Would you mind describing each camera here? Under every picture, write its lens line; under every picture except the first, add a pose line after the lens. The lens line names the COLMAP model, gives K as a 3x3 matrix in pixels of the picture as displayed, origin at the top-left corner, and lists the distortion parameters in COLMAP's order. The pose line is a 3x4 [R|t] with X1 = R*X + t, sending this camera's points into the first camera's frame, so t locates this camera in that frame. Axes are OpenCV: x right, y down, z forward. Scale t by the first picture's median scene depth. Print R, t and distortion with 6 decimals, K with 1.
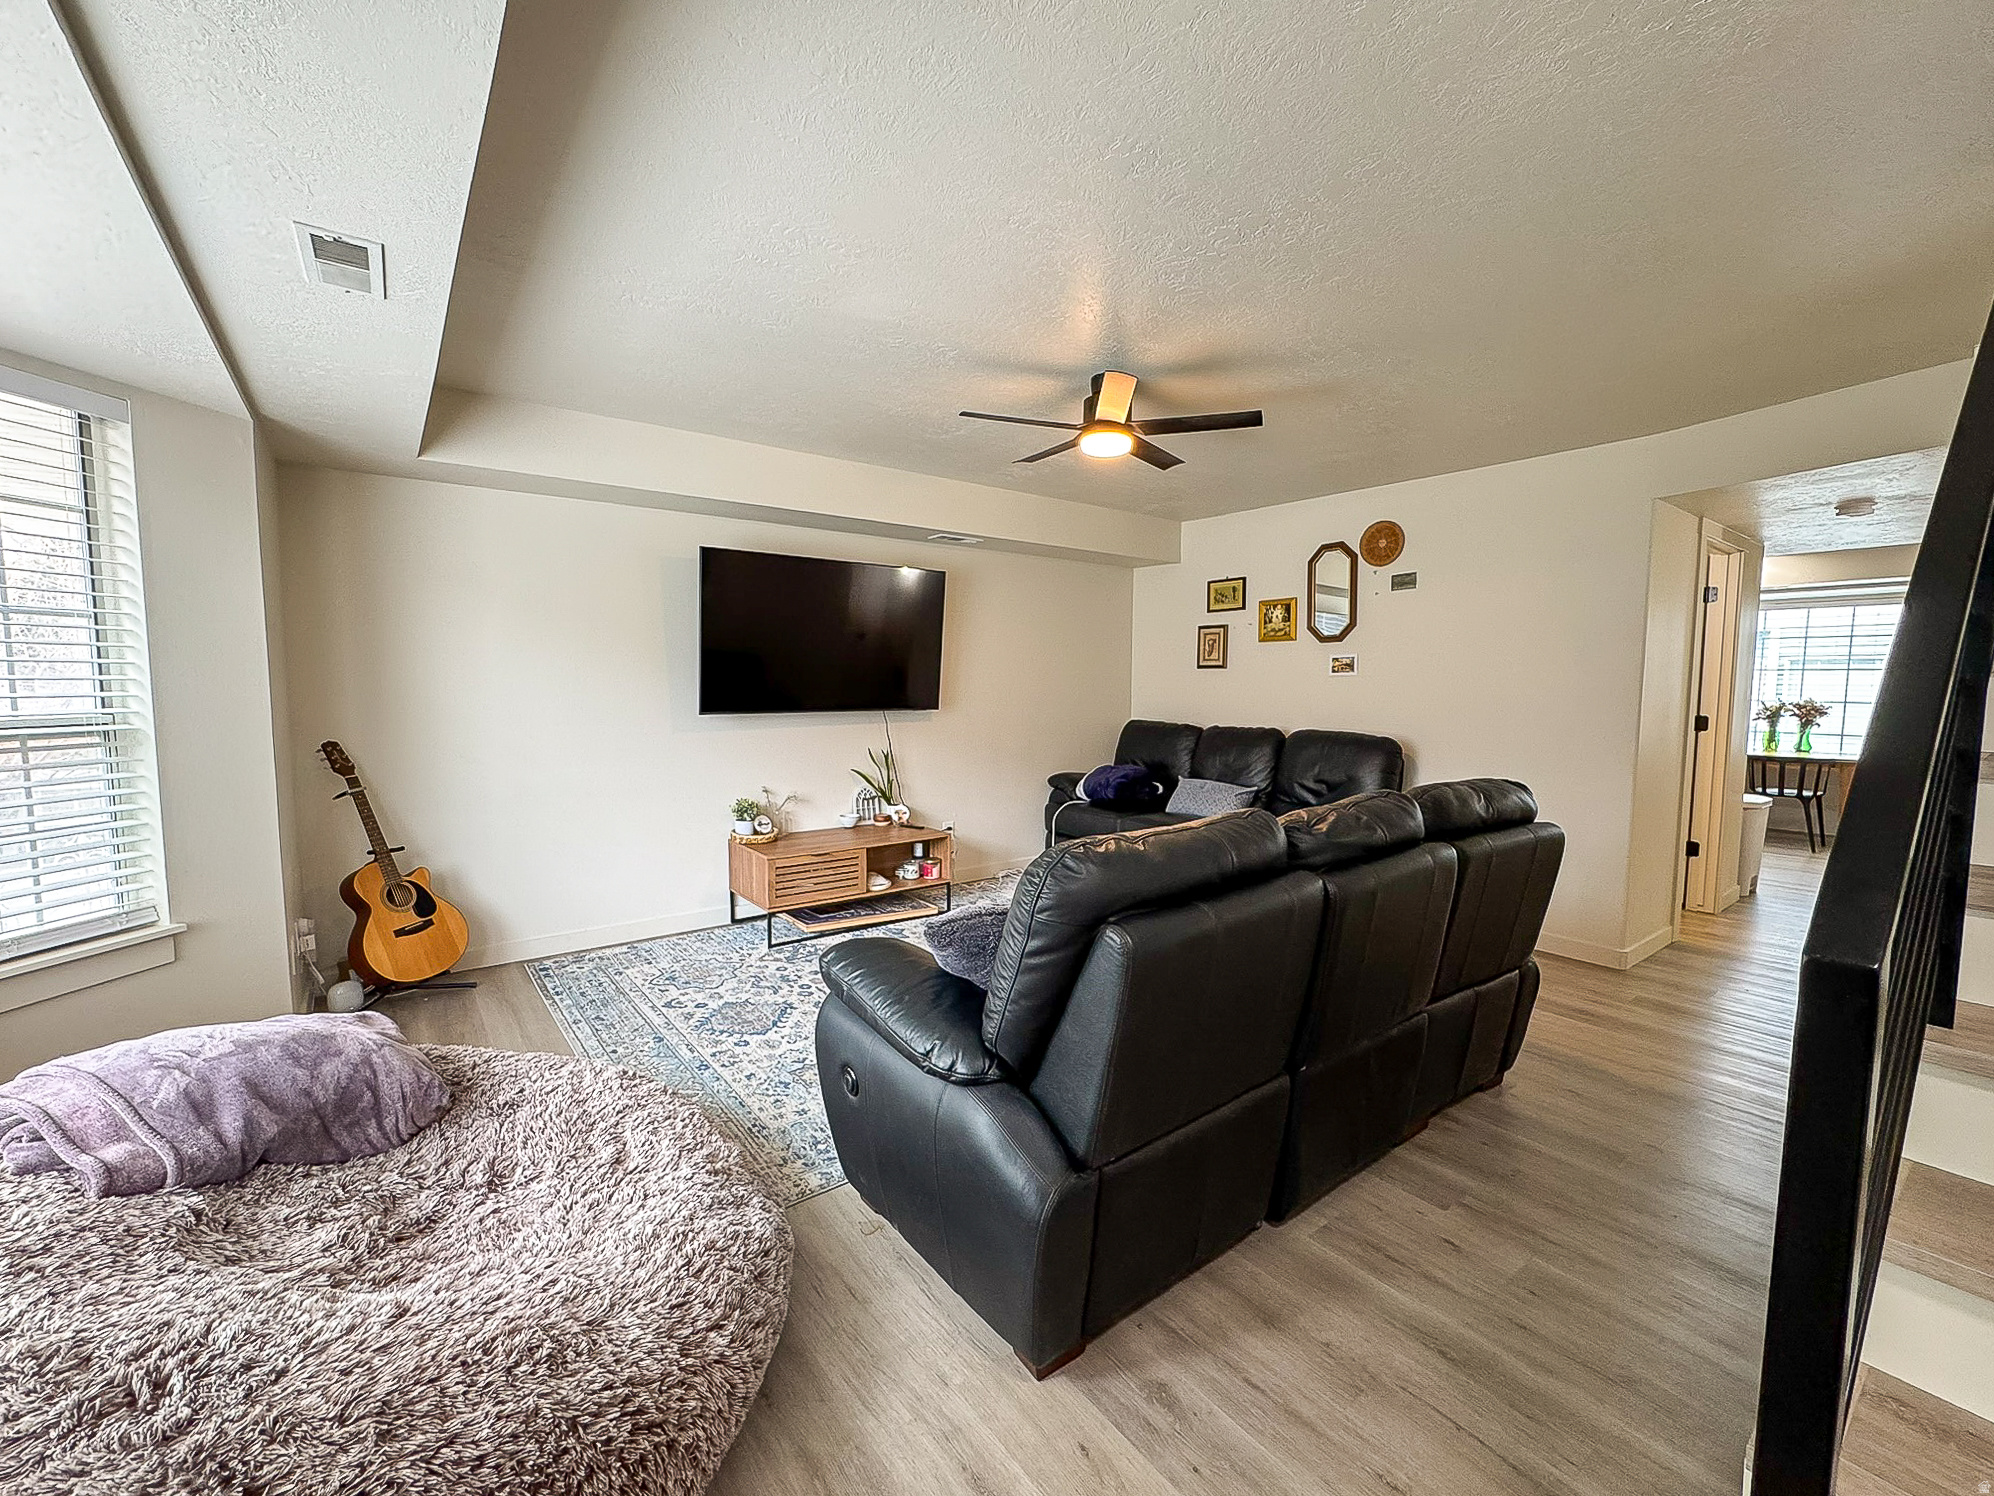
lens RADIAL K [[816.8, 0, 990.3], [0, 816.8, 749.0], [0, 0, 1]] dist [-0.000918, 0.000329]
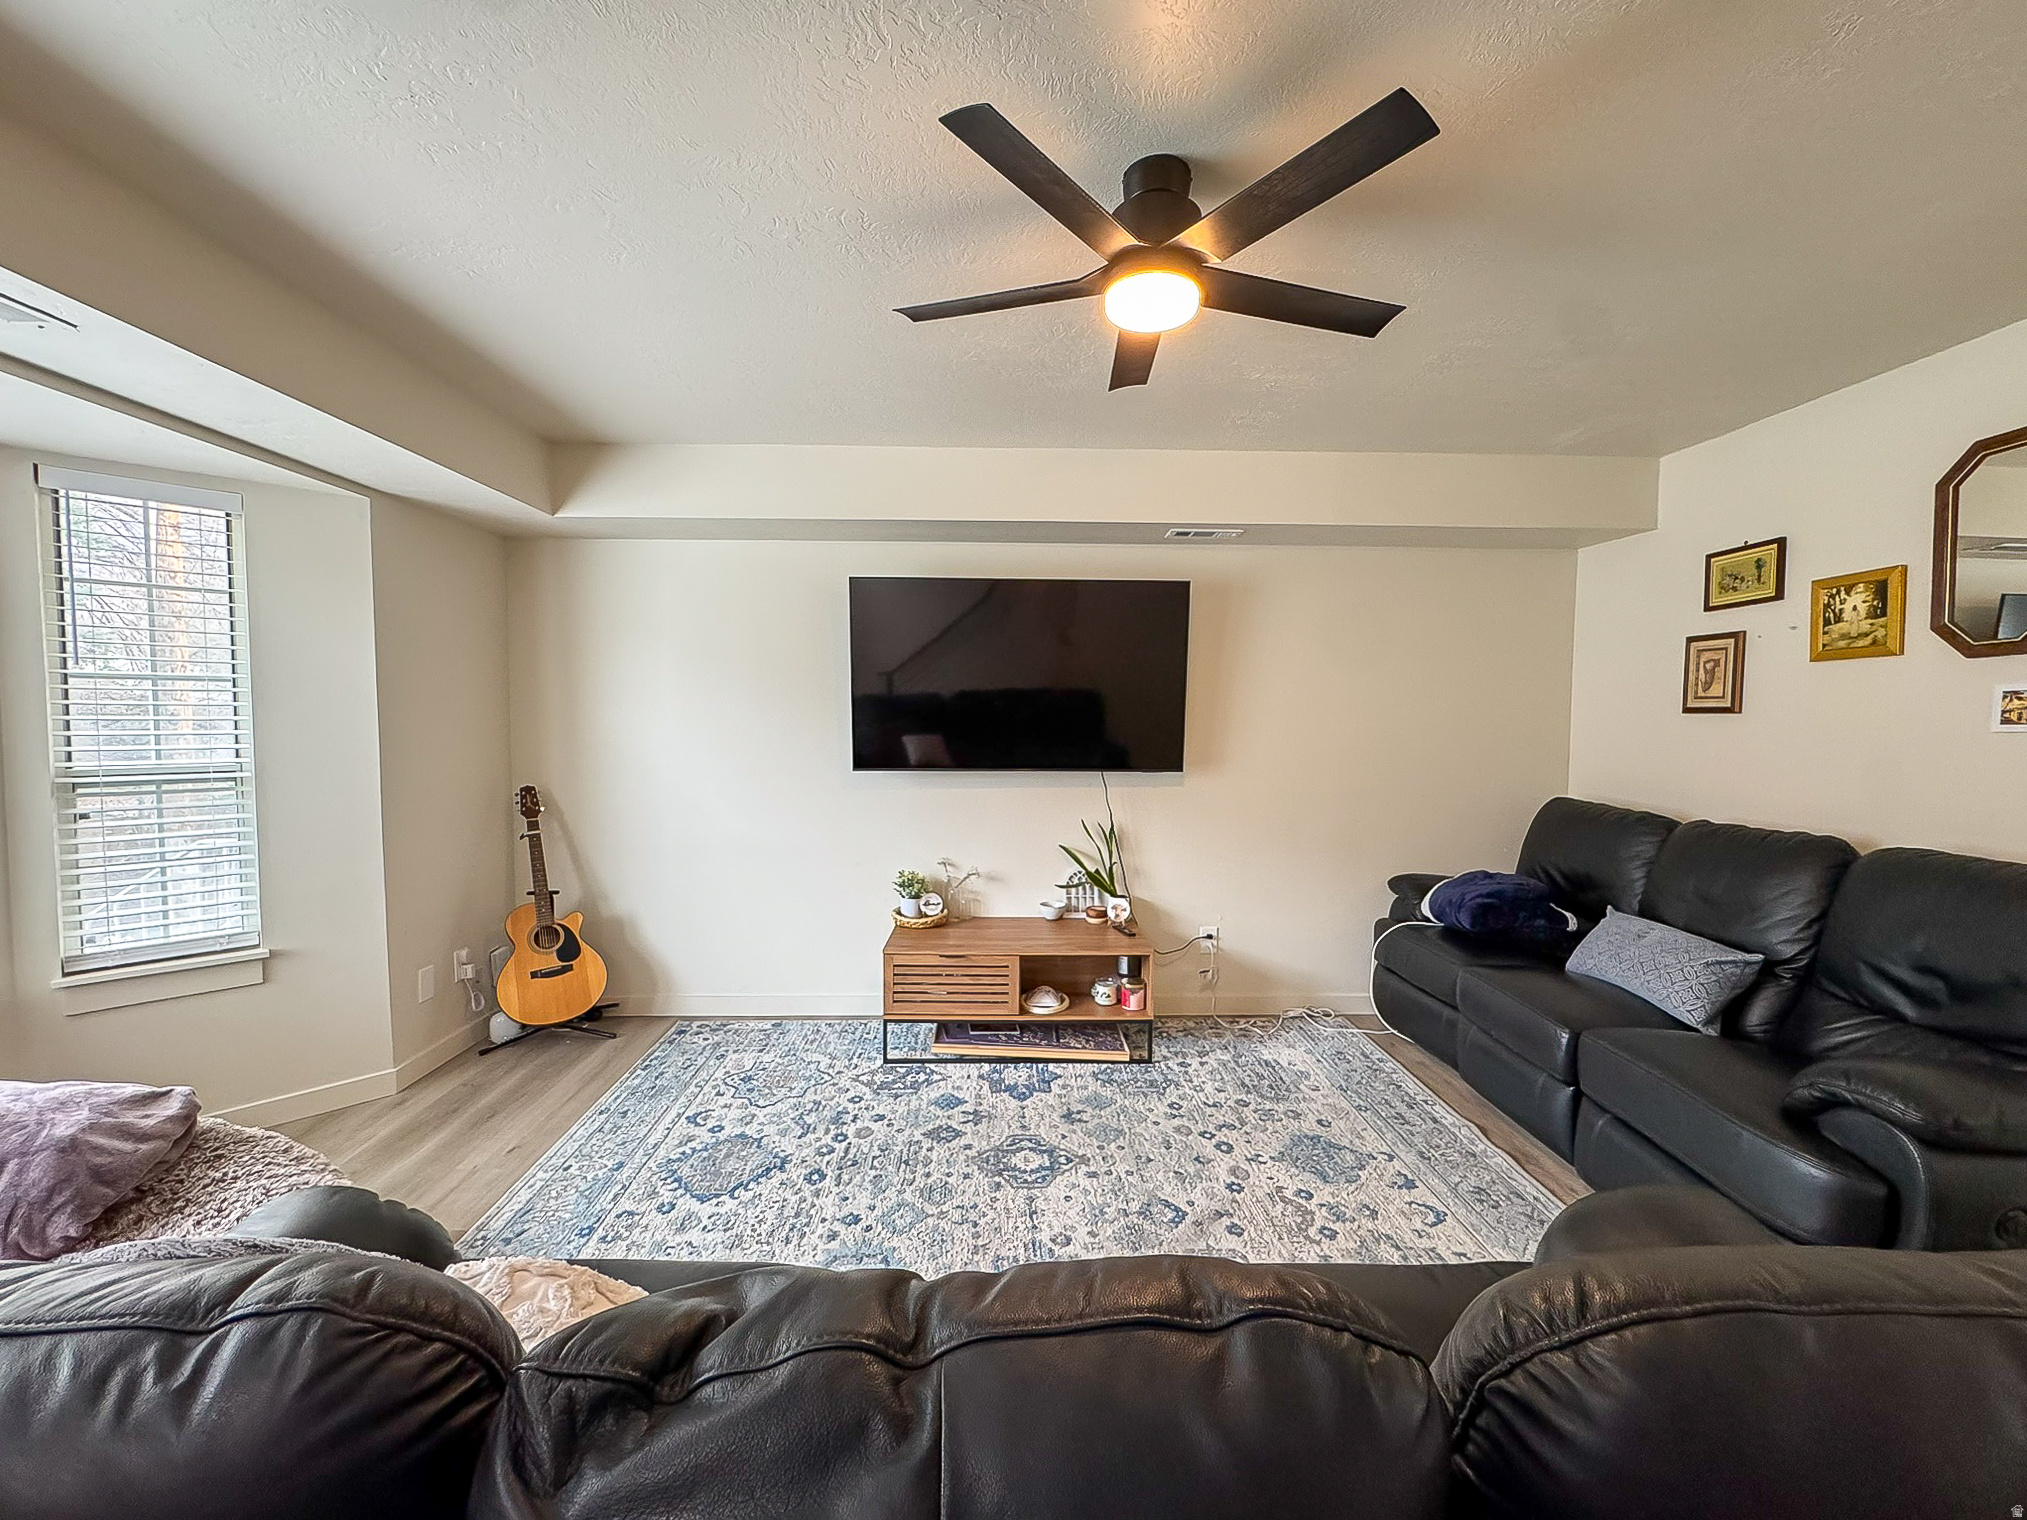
lens RADIAL K [[817.4, 0, 1010.4], [0, 817.4, 760.4], [0, 0, 1]] dist [-0.003266, 0.000012]
pose [[0.811633, 0.031075, -0.583340, 0.246697], [-0.050577, 0.998572, -0.017176, -0.040423], [0.581973, 0.043444, 0.812047, 0.339028]]
